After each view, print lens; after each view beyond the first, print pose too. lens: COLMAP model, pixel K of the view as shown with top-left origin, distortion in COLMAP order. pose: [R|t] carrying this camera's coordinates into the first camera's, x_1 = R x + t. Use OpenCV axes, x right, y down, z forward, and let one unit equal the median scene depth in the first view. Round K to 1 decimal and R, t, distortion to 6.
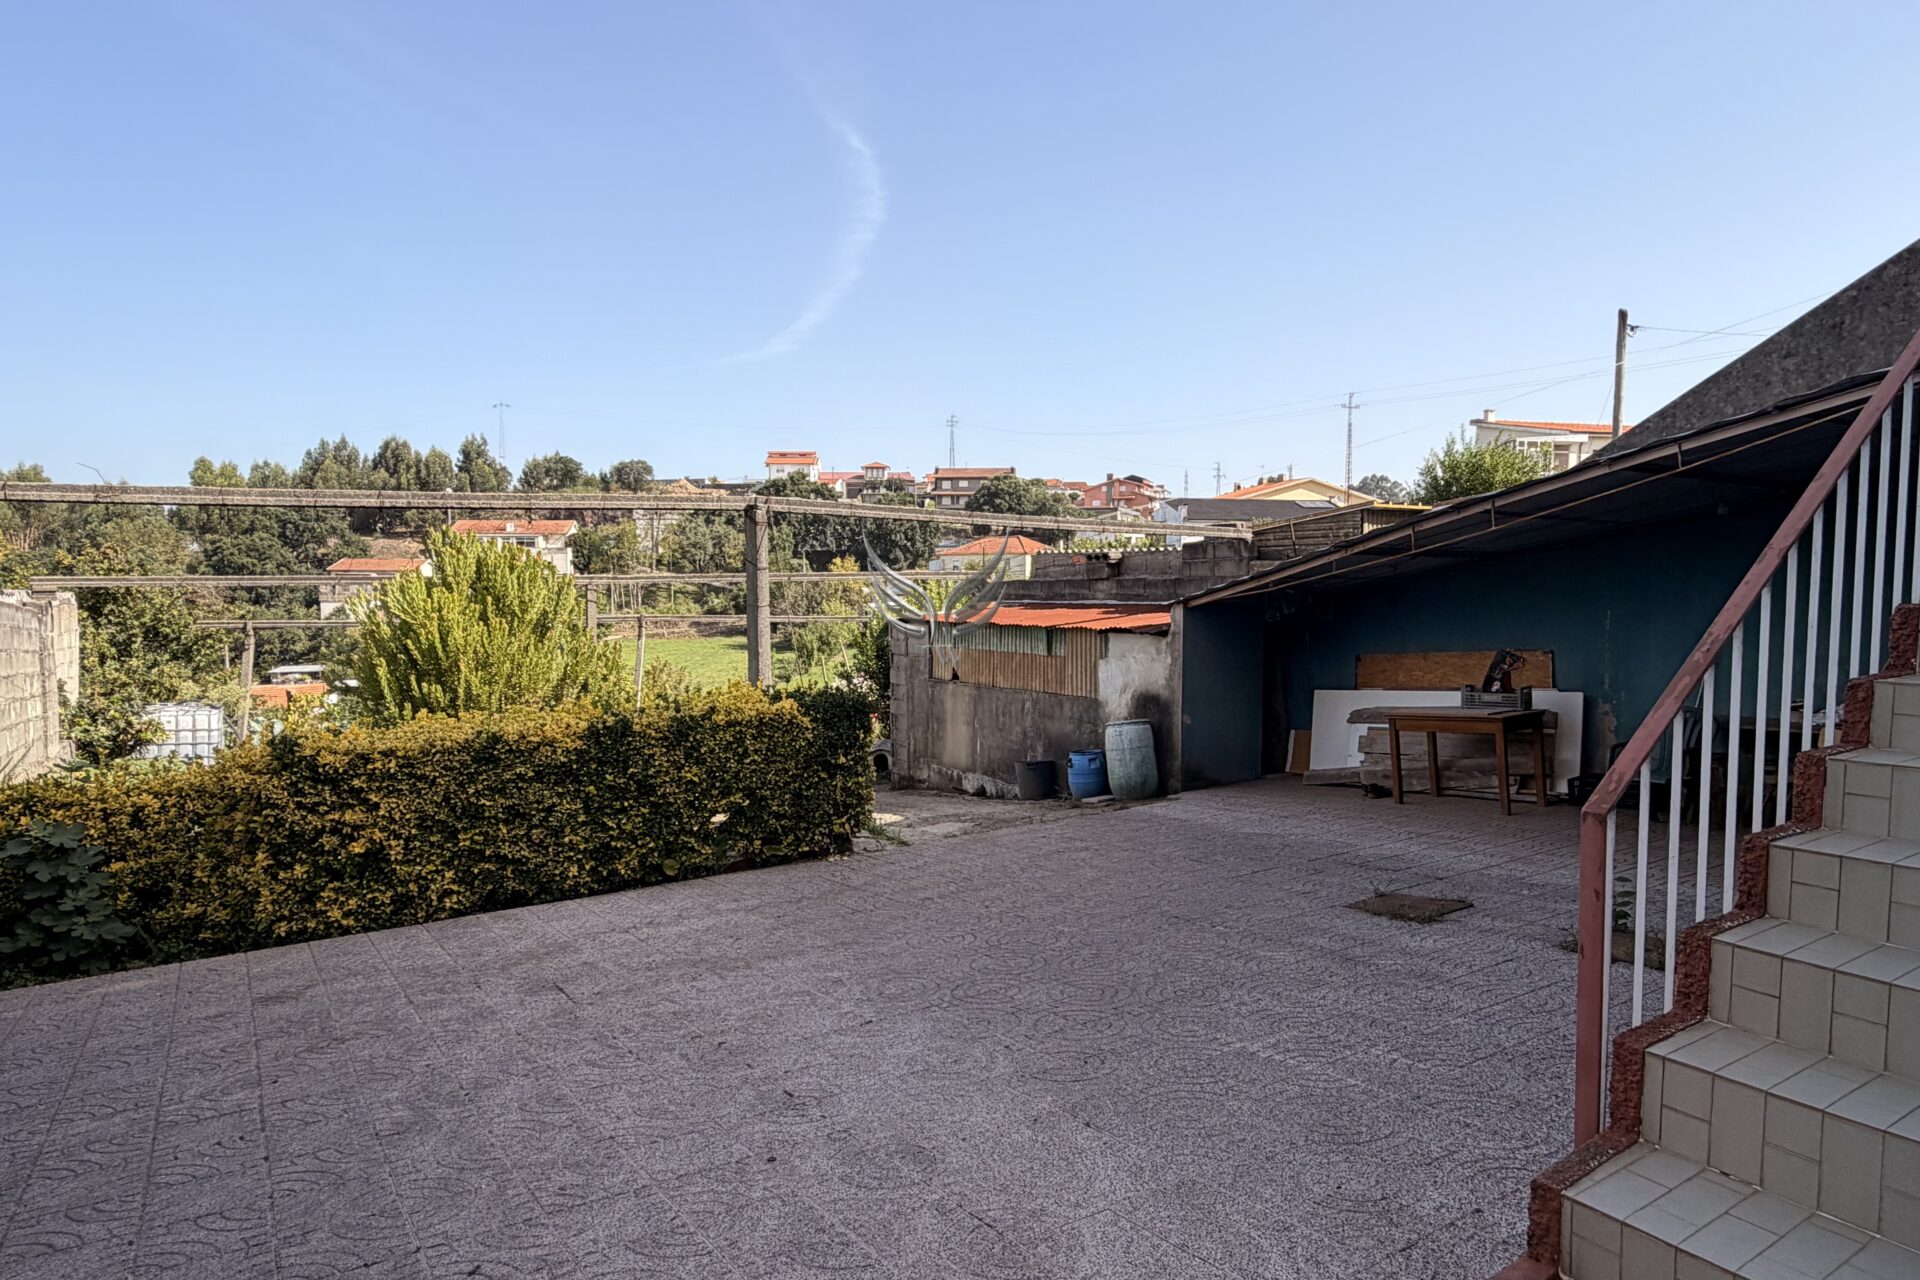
lens RADIAL K [[1117.6, 0, 960.0], [0, 1117.6, 640.0], [0, 0, 1]] dist [0.003903, 0.000044]
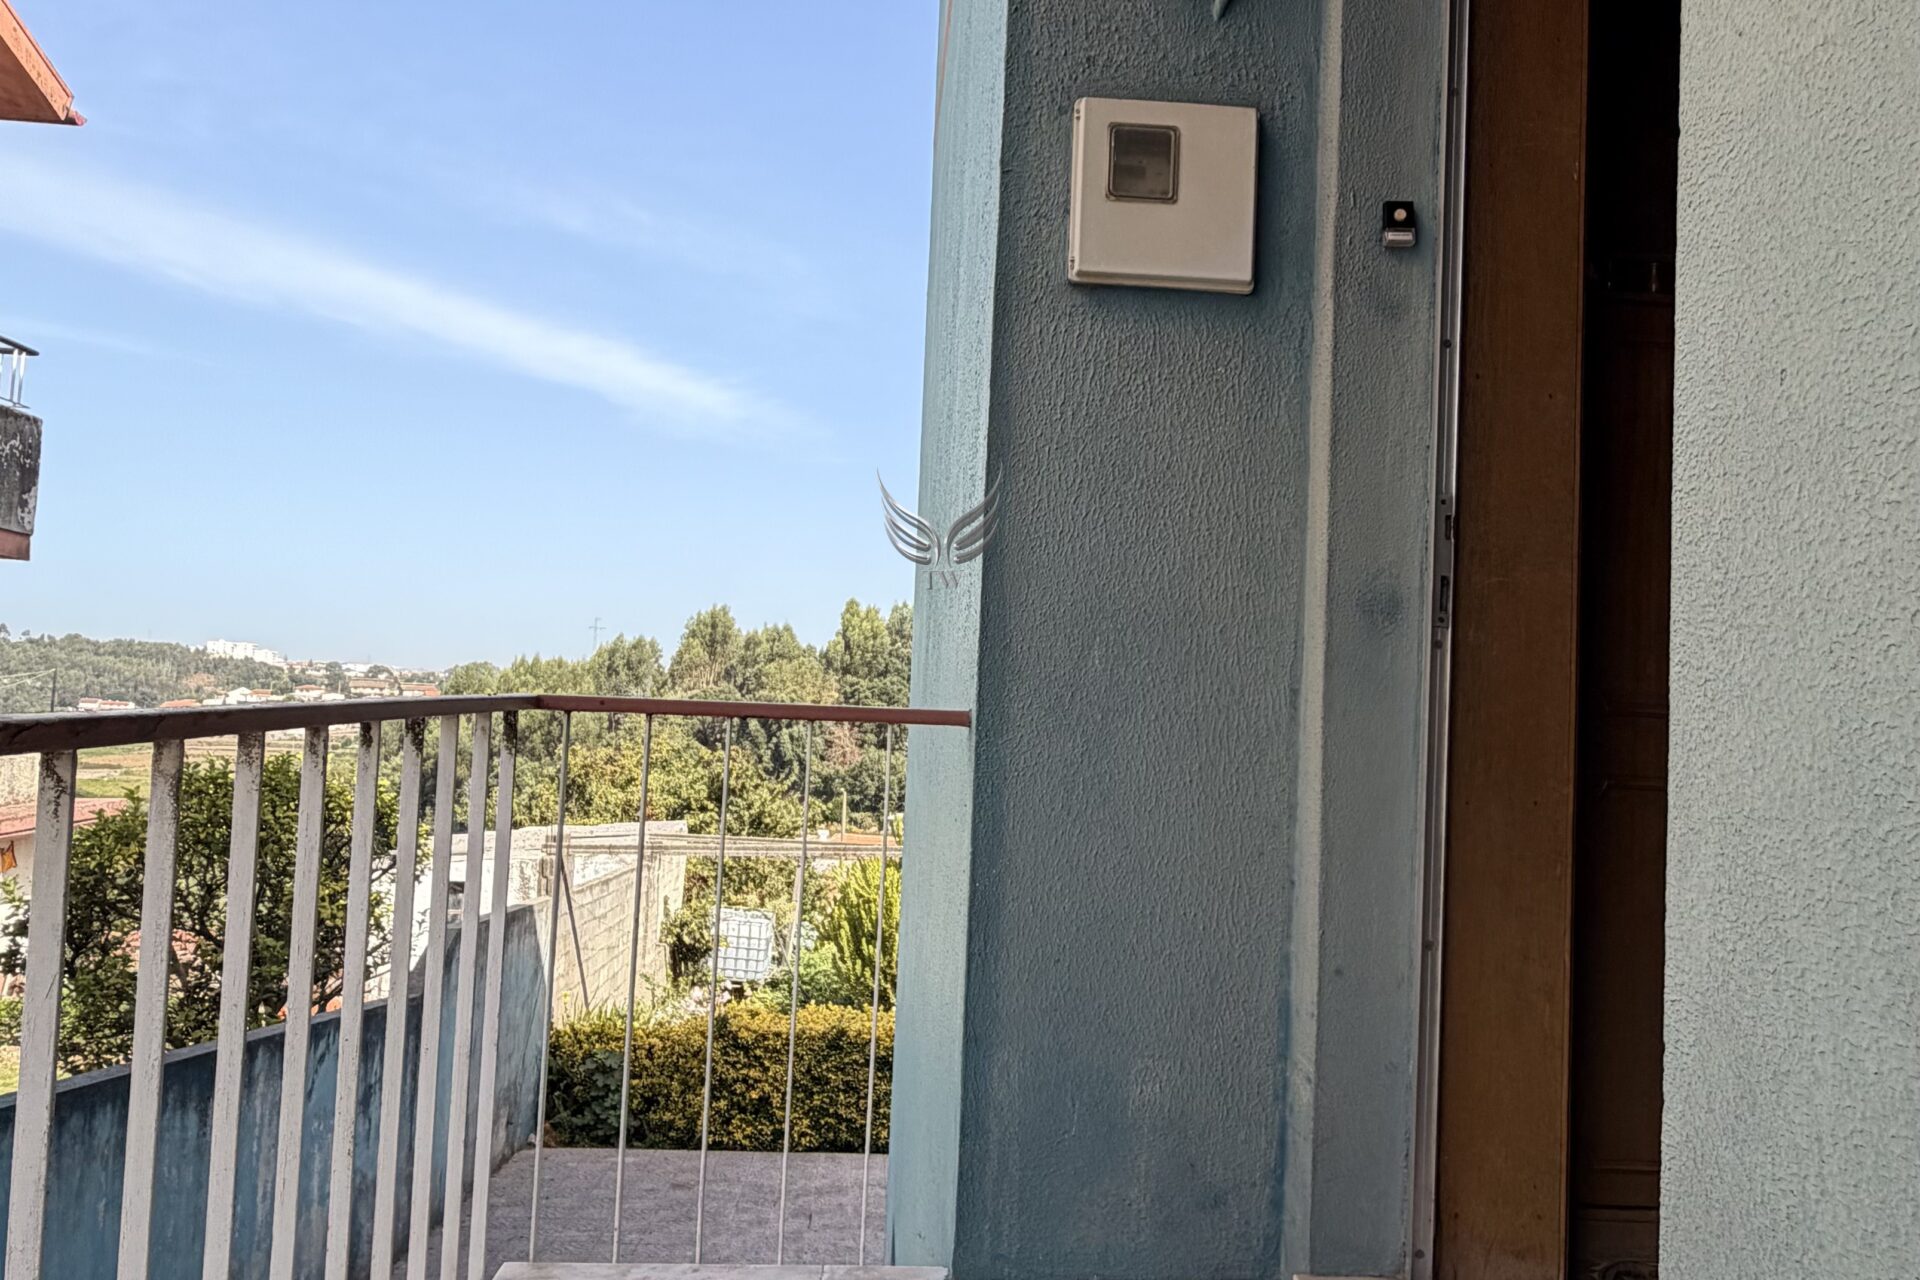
lens RADIAL K [[1361.9, 0, 958.1], [0, 1361.9, 630.0], [0, 0, 1]] dist [-0.000687, -0.002508]
pose [[0.868379, 0.012703, -0.495738, 0.030354], [-0.074526, 0.991661, -0.105137, -0.013165], [0.490268, 0.128244, 0.862085, -0.027631]]
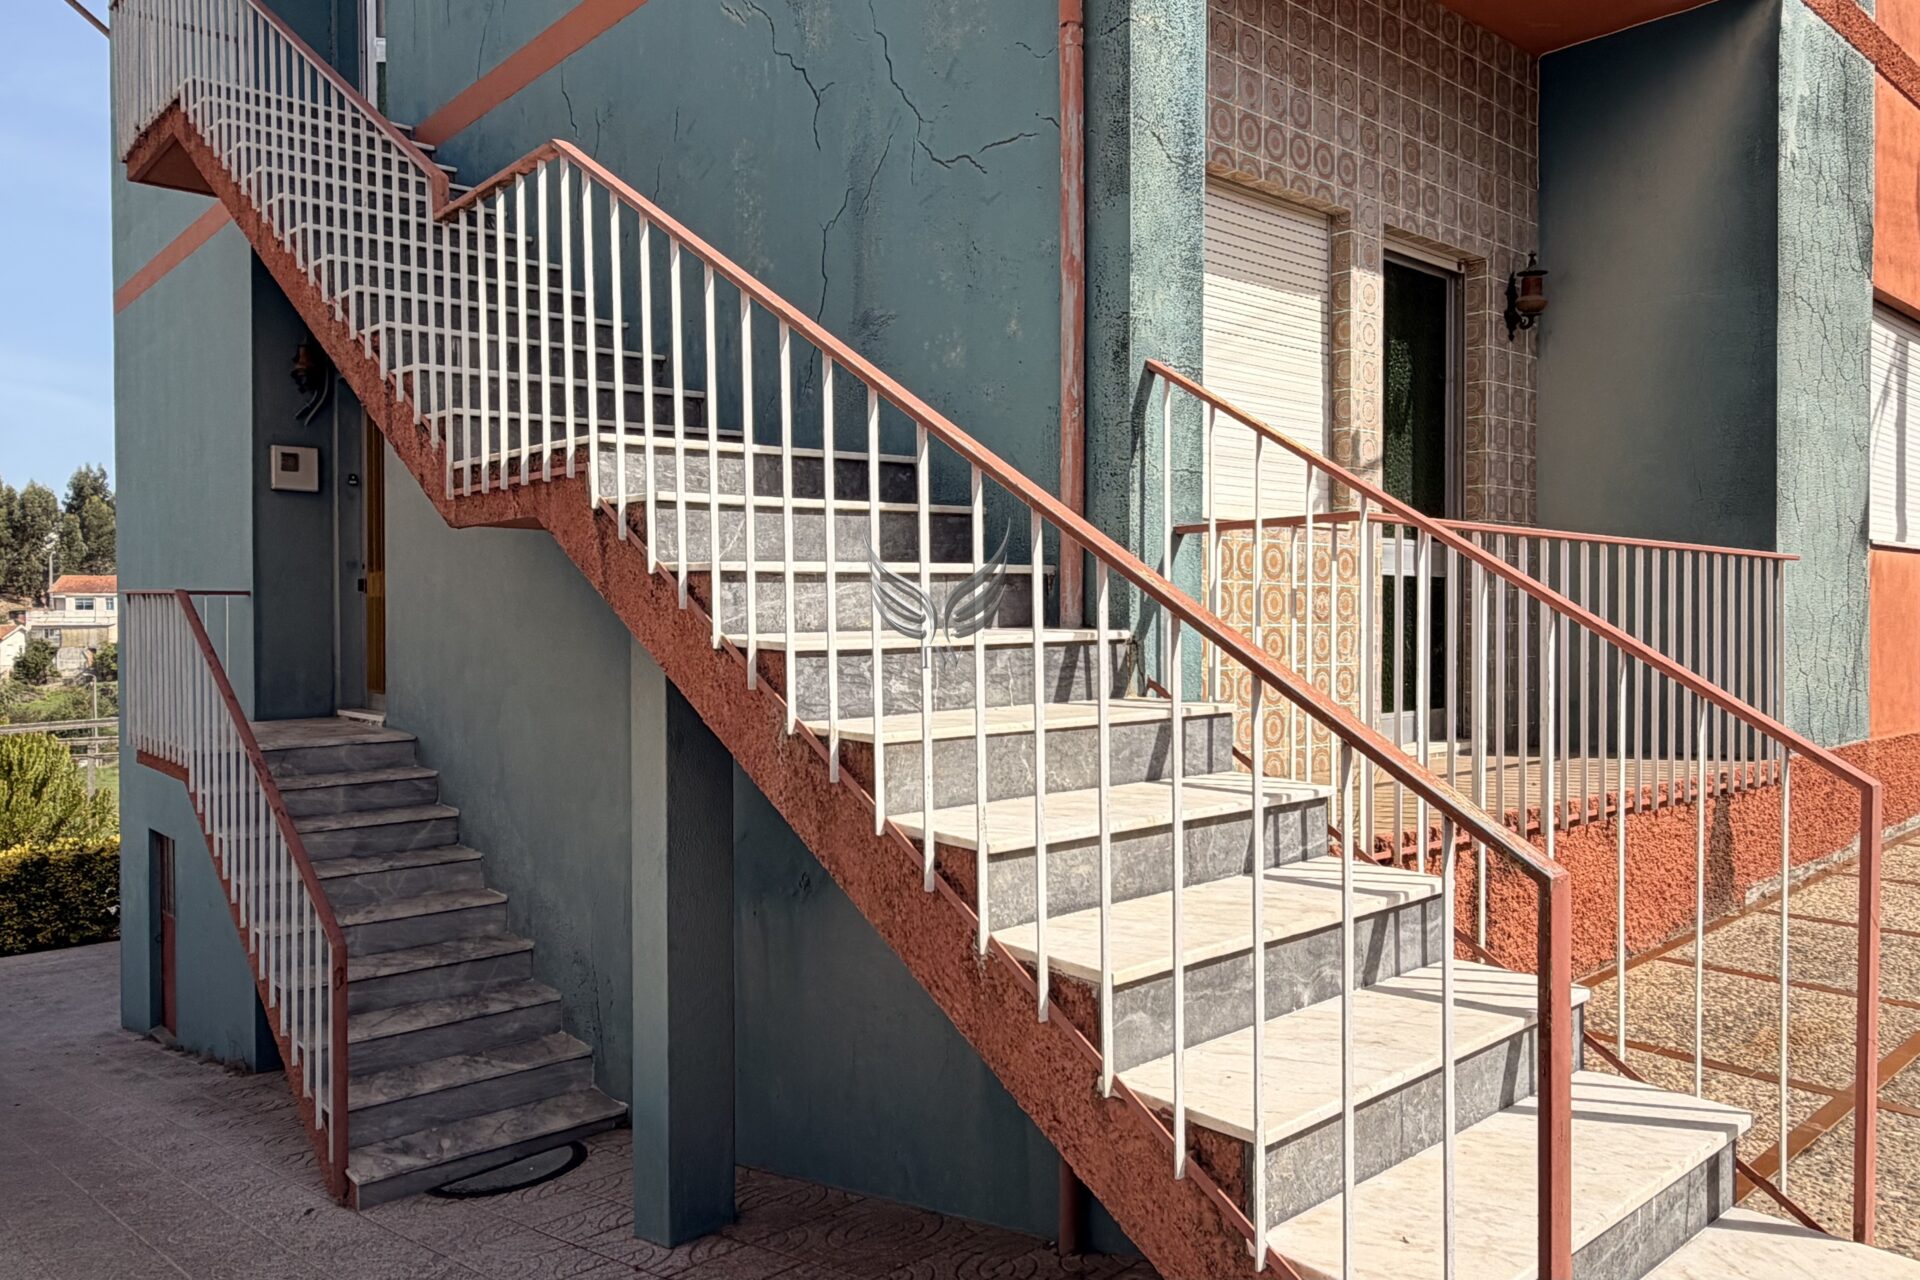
lens RADIAL K [[1369.9, 0, 960.0], [0, 1369.9, 640.0], [0, 0, 1]] dist [-0.004396, 0.004937]
pose [[0.988278, -0.002371, 0.152646, 0.044570], [0.009741, 0.998821, -0.047551, -0.008652], [-0.152353, 0.048481, 0.987136, -0.077495]]
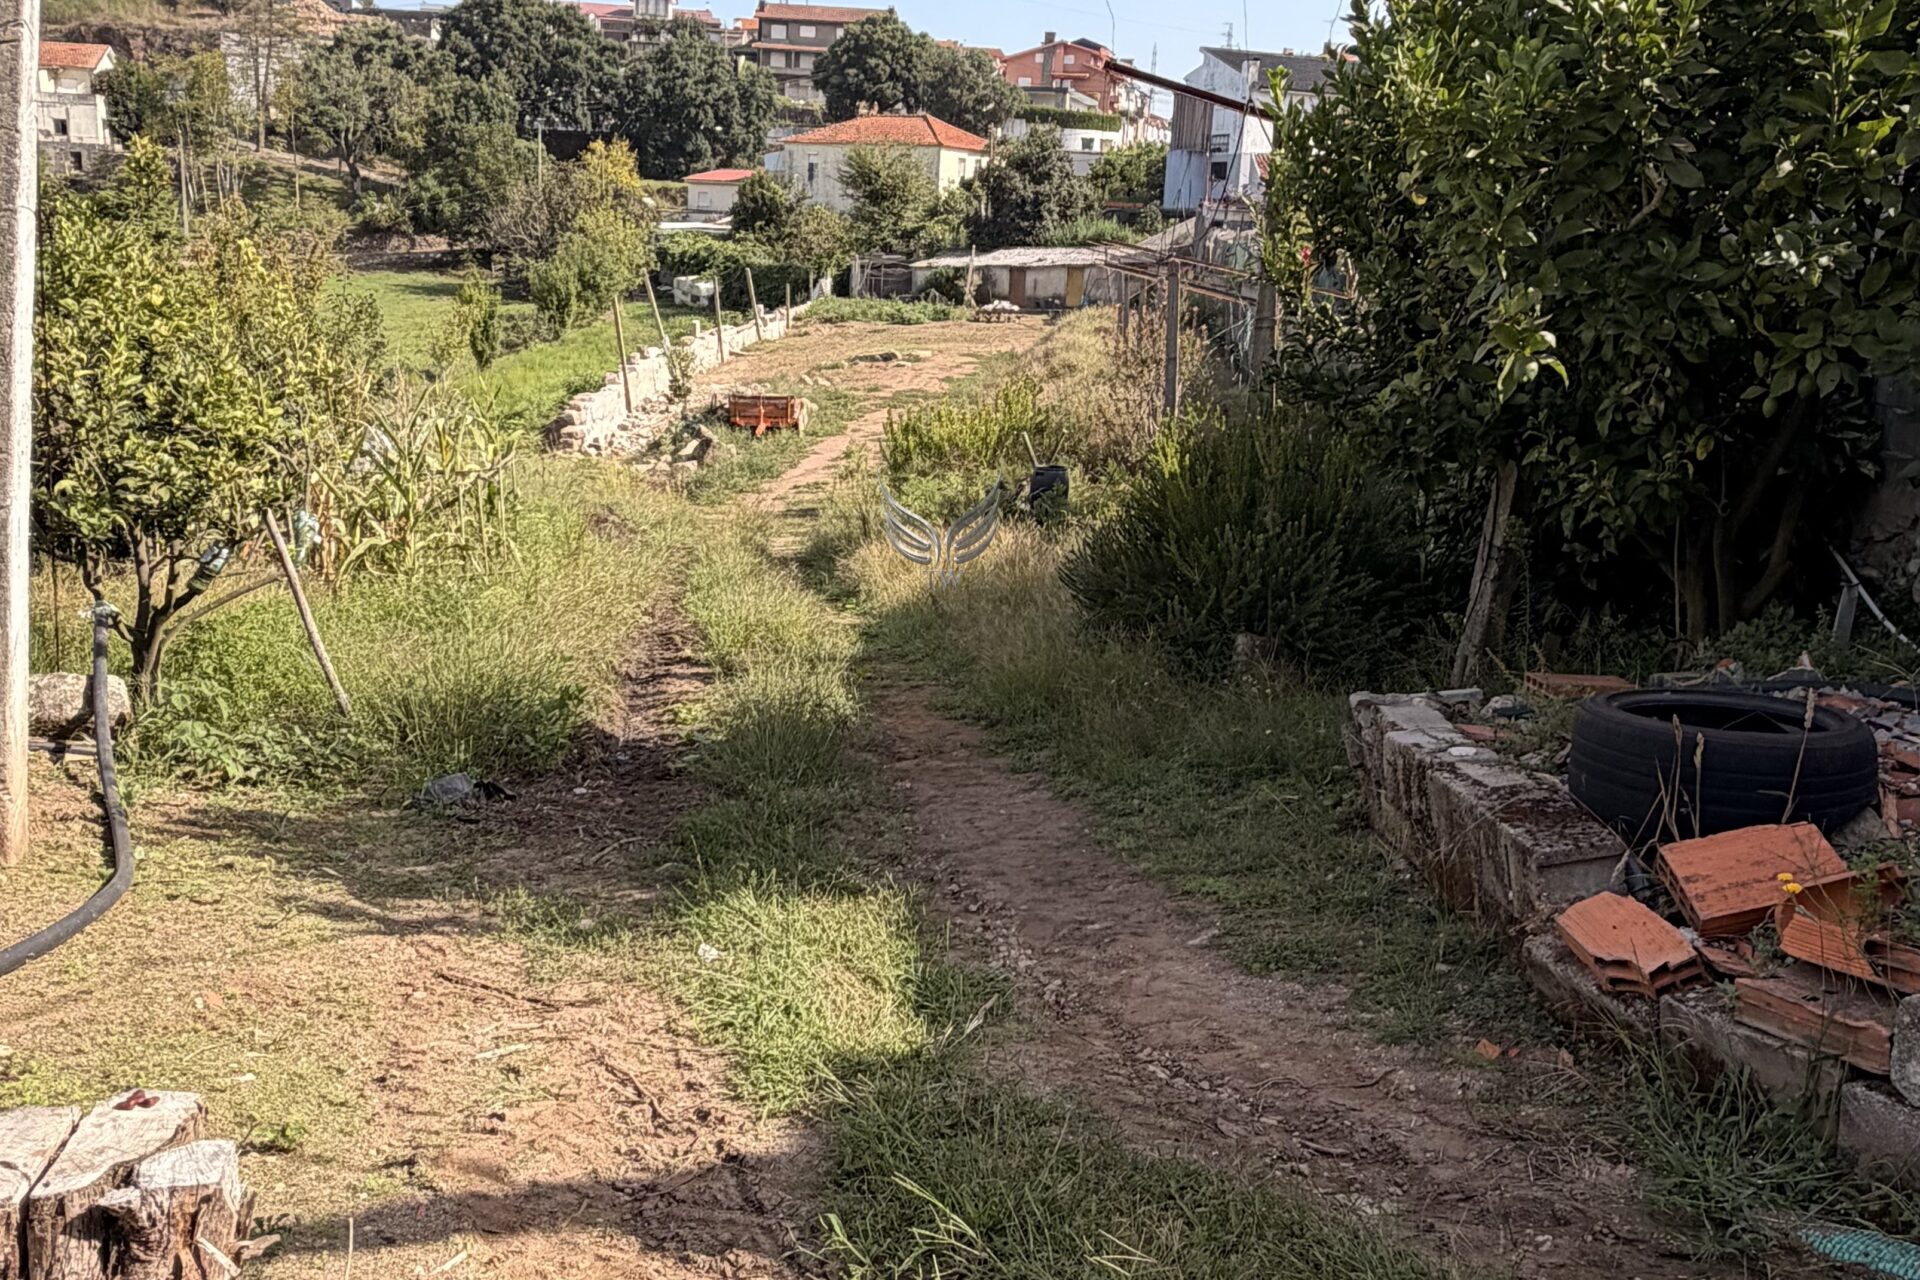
lens RADIAL K [[1676.5, 0, 960.0], [0, 1676.5, 640.0], [0, 0, 1]] dist [-0.001437, -0.003586]
pose [[0.992462, 0.020541, 0.120819, -0.026498], [-0.043151, 0.981292, 0.187627, 0.008000], [-0.114704, -0.191427, 0.974781, 0.108724]]
